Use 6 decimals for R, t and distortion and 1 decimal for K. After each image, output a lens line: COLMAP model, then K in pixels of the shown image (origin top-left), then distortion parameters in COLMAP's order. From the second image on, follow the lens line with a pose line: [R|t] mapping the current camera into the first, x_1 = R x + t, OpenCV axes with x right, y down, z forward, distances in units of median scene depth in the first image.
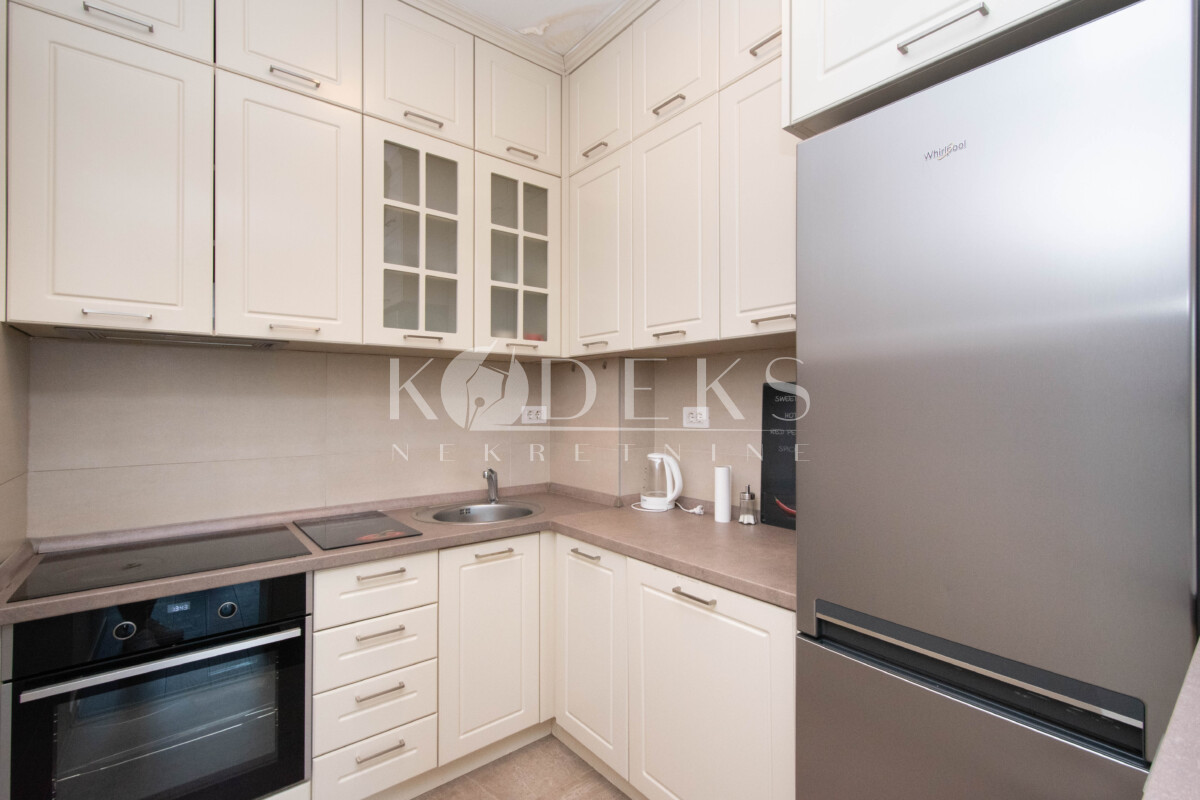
lens RADIAL K [[532.5, 0, 602.8], [0, 532.5, 397.1], [0, 0, 1]] dist [0.011081, 0.000860]
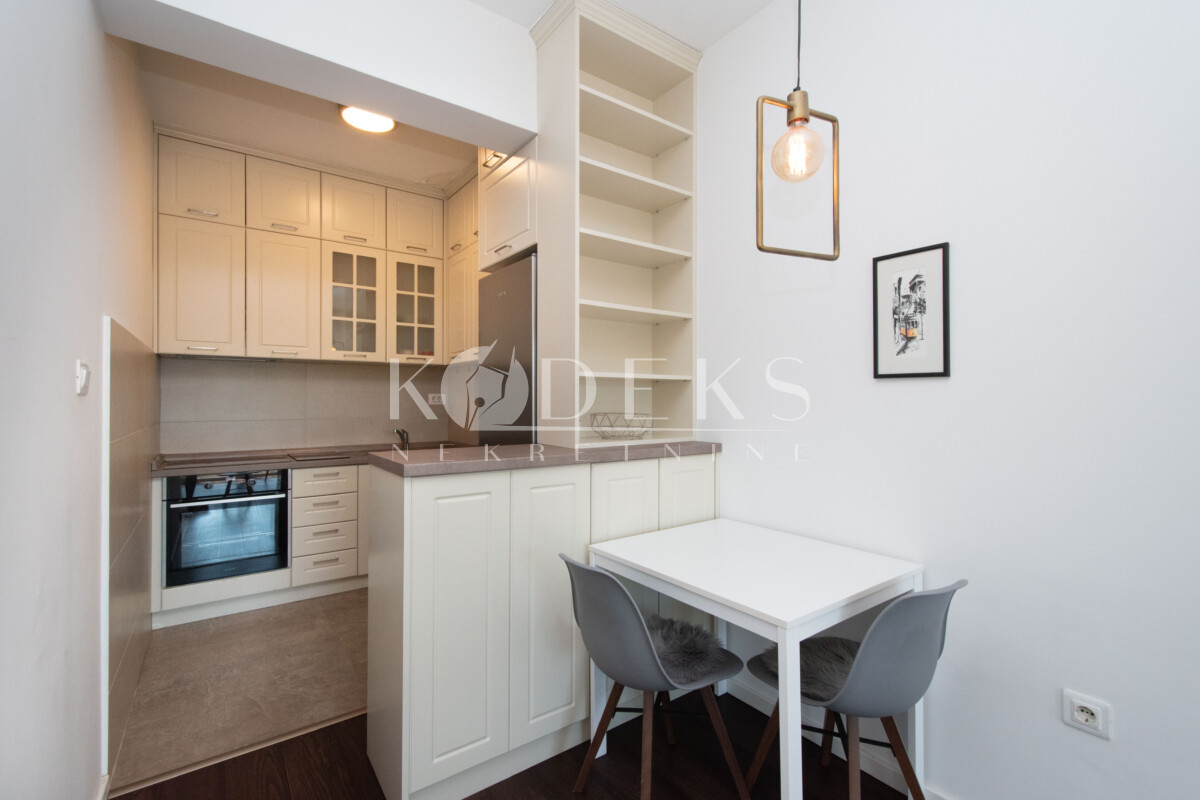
lens RADIAL K [[524.4, 0, 600.0], [0, 524.4, 400.0], [0, 0, 1]] dist [0.012345, 0.000028]
pose [[0.998759, -0.002645, -0.049732, 0.586502], [0.002948, 0.999978, 0.006019, 0.034034], [0.049715, -0.006158, 0.998744, -0.764835]]
